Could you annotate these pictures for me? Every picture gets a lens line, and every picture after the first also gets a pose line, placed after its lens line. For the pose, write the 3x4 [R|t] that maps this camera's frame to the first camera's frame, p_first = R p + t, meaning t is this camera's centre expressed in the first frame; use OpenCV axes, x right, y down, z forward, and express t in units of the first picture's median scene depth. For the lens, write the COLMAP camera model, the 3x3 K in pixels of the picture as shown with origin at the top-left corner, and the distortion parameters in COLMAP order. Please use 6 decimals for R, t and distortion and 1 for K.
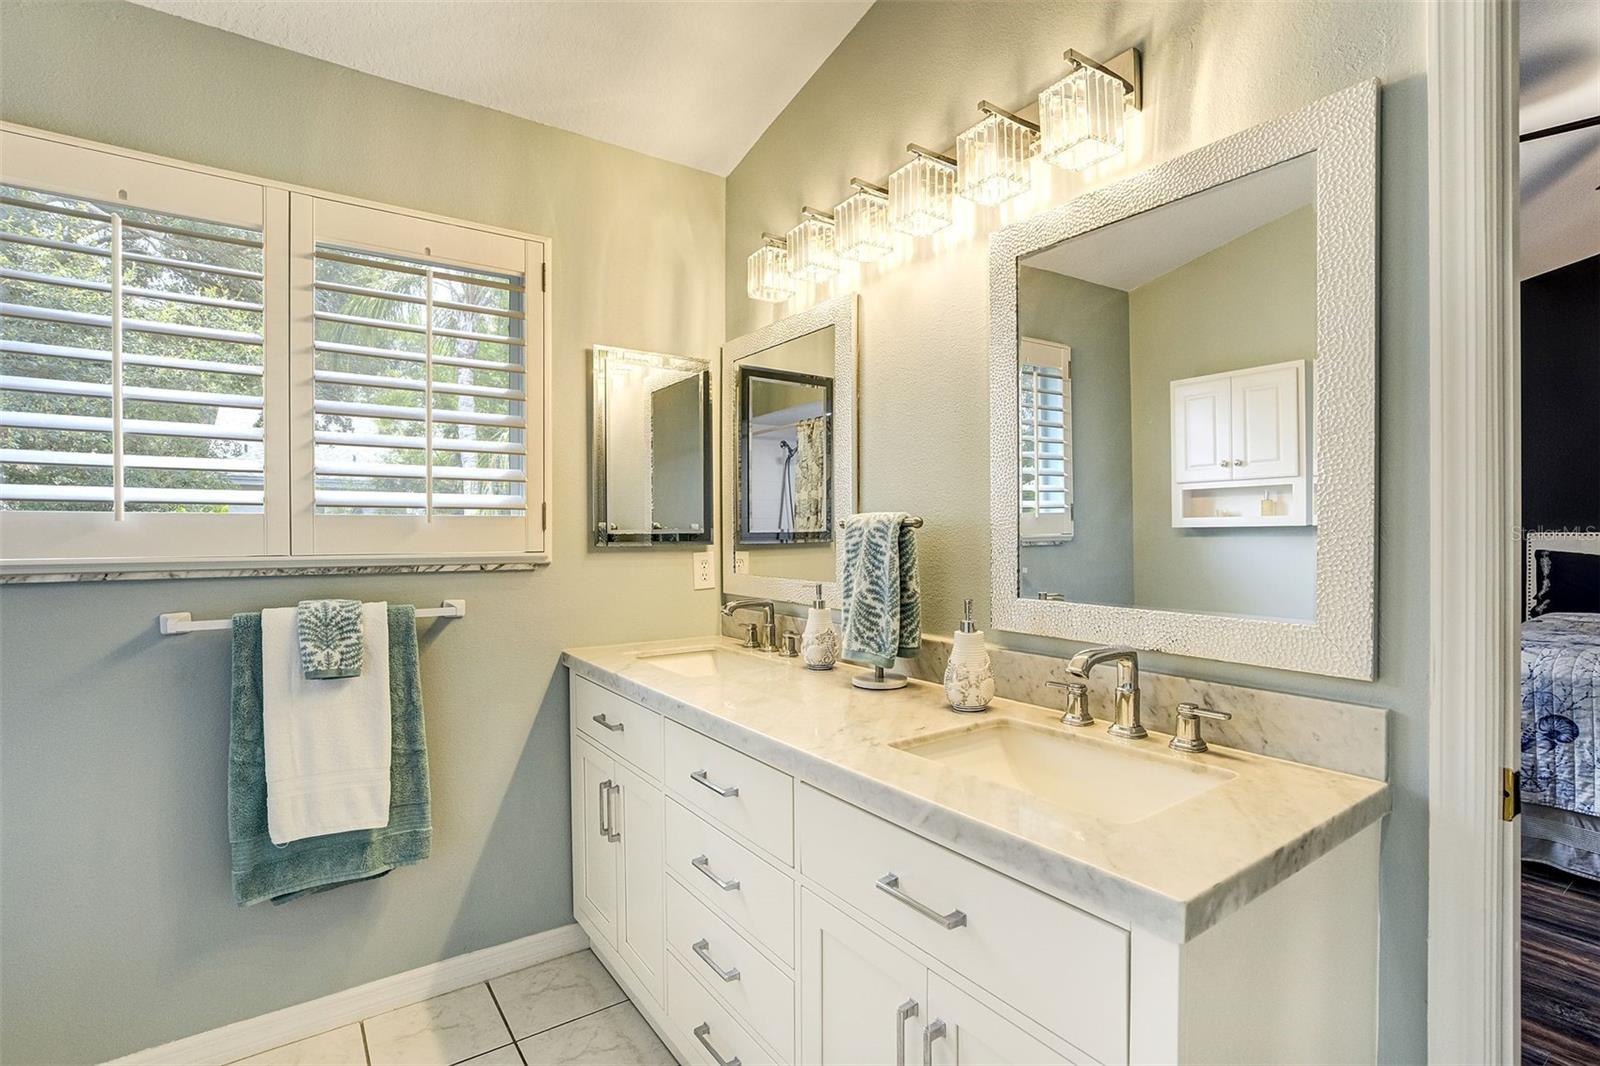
lens RADIAL K [[784.8, 0, 800.0], [0, 784.8, 533.0], [0, 0, 1]] dist [0.000597, 0.000208]
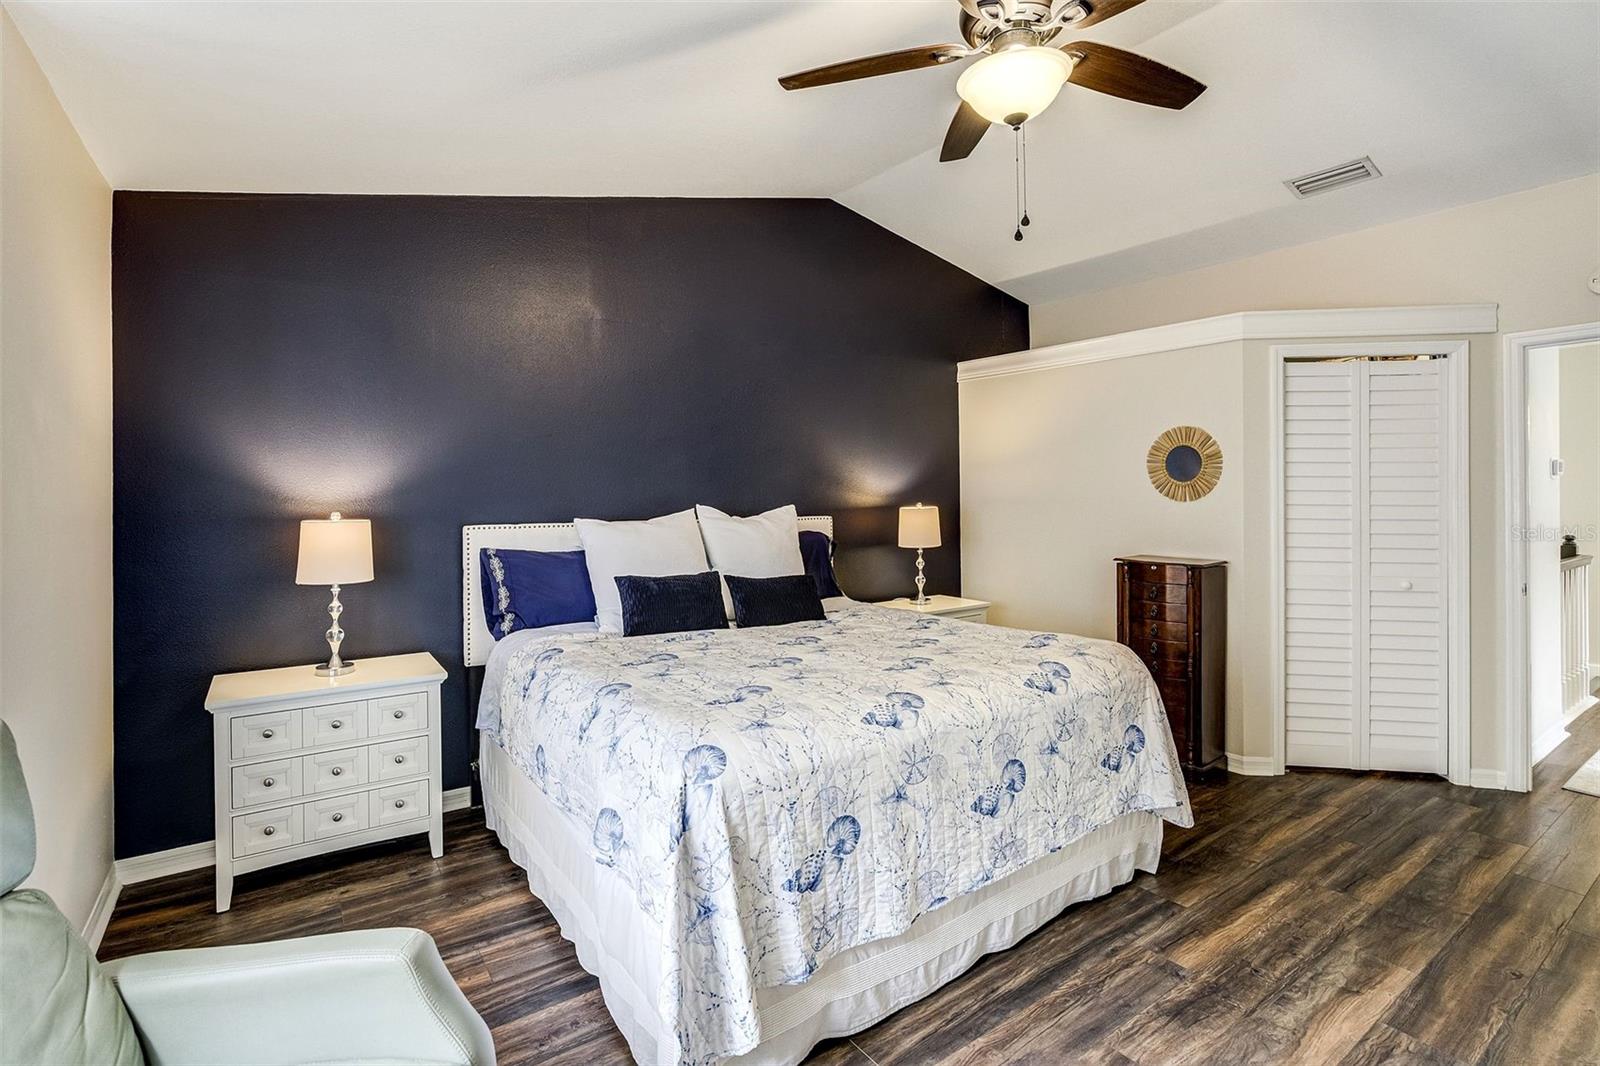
lens RADIAL K [[756.3, 0, 795.6], [0, 756.3, 498.4], [0, 0, 1]] dist [-0.057737, 0.021546]
pose [[-0.004609, 0.001060, 0.999989, 0.110427], [0.002738, 0.999996, -0.001048, -0.011972], [-0.999986, 0.002733, -0.004612, 0.346933]]
